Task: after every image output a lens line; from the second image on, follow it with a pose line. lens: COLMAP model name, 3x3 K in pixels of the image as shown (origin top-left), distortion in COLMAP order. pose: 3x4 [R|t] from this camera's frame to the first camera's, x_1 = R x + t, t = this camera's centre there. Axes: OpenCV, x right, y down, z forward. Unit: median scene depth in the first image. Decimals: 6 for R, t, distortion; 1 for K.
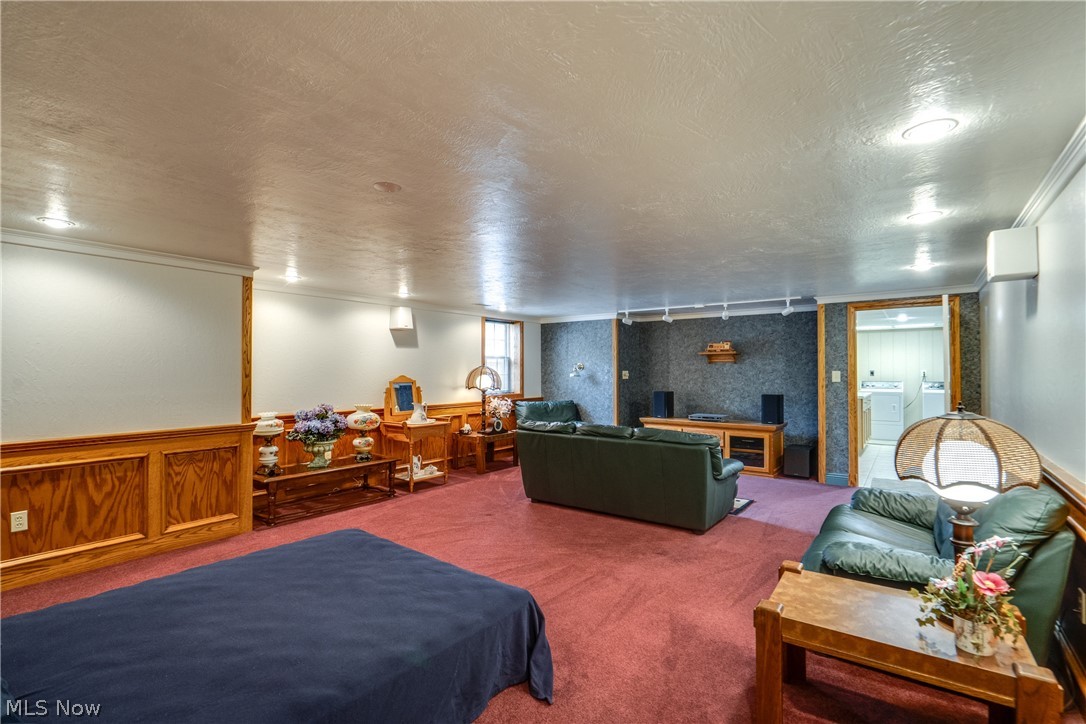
lens RADIAL K [[496.5, 0, 545.7], [0, 496.5, 363.7], [0, 0, 1]] dist [-0.012629, 0.003779]
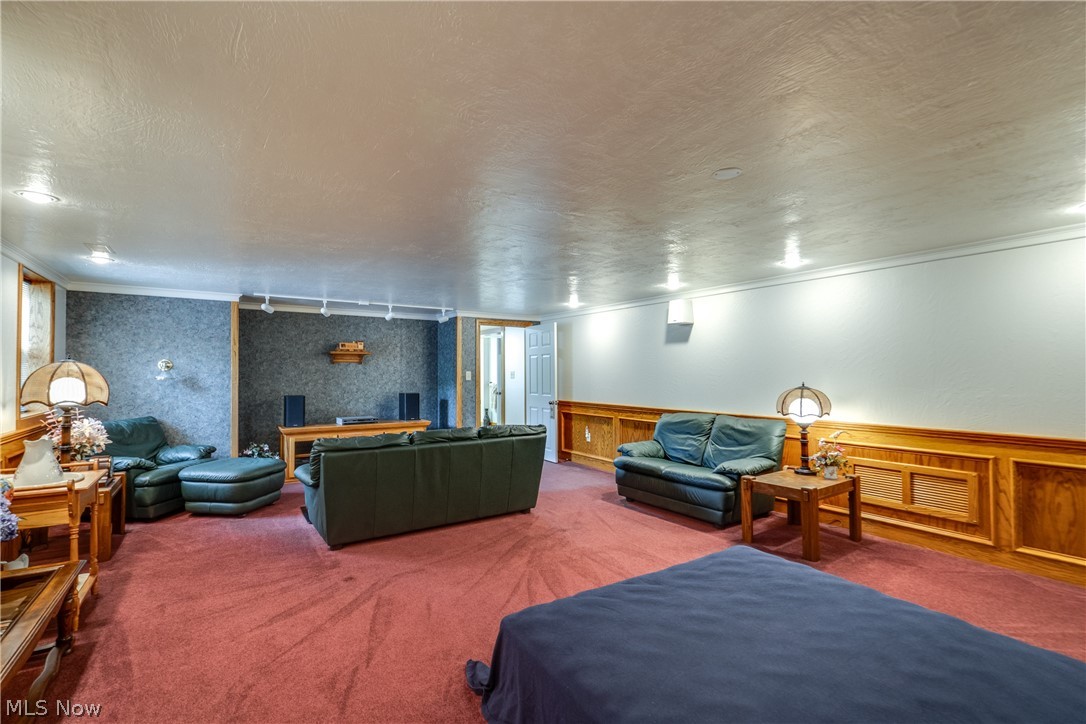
lens RADIAL K [[496.5, 0, 546.5], [0, 496.5, 365.5], [0, 0, 1]] dist [-0.012629, 0.003779]
pose [[0.326298, 0.010080, 0.945213, -0.527486], [-0.013137, 0.999895, -0.006128, 0.005037], [-0.945176, -0.010418, 0.326396, 0.397921]]
